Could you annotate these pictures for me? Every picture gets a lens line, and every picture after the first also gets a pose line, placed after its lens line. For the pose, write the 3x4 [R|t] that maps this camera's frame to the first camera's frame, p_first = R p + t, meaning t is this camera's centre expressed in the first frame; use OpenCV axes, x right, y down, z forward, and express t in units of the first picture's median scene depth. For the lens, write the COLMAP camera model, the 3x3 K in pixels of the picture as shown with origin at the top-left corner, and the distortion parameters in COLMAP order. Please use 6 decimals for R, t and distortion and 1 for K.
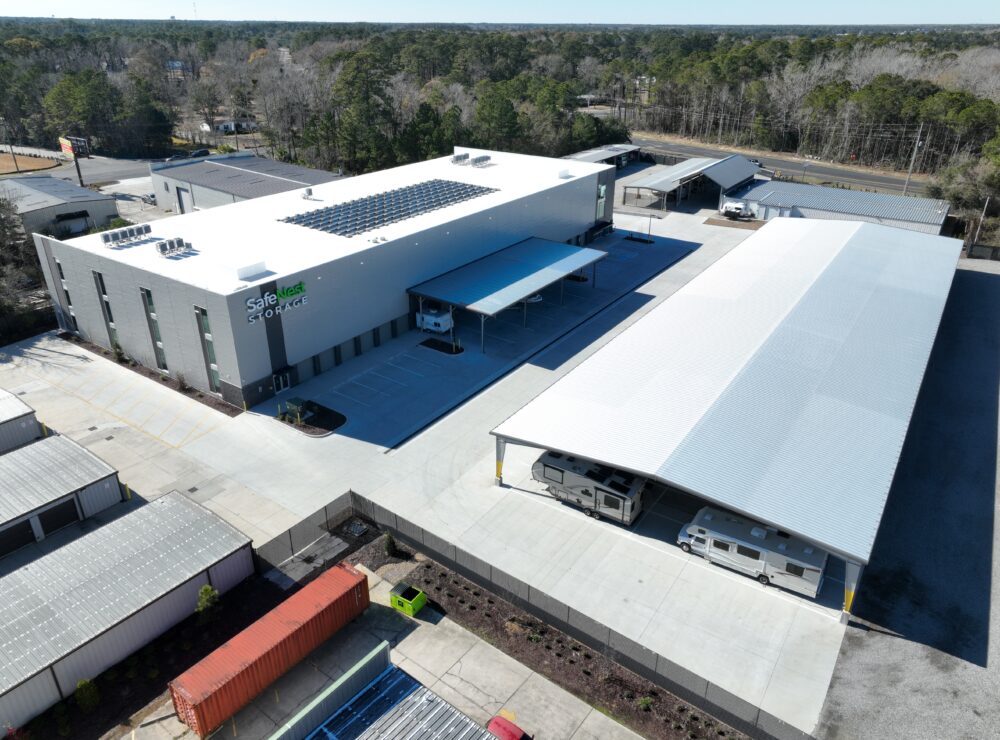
lens RADIAL K [[709.1, 0, 500.0], [0, 709.1, 370.0], [0, 0, 1]] dist [-0.005849, 0.023574]
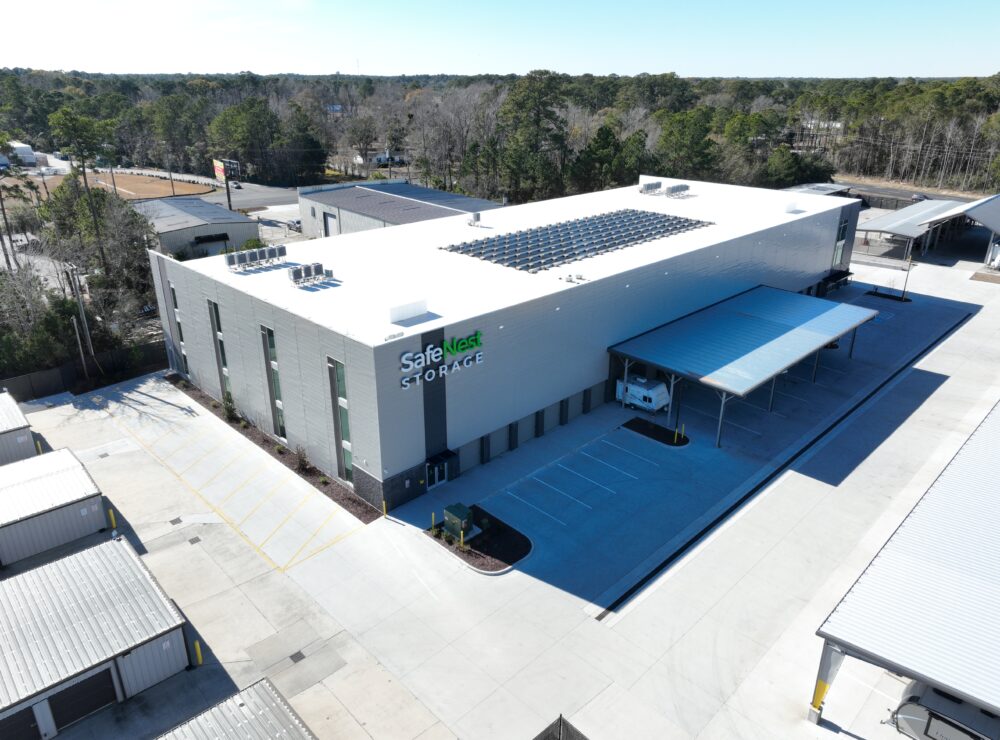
lens RADIAL K [[709.1, 0, 500.0], [0, 709.1, 370.0], [0, 0, 1]] dist [-0.005849, 0.023574]
pose [[0.983273, 0.068112, -0.168924, -0.116591], [-0.078888, 0.995200, -0.057912, -0.040682], [0.164169, 0.070270, 0.983926, 0.273663]]
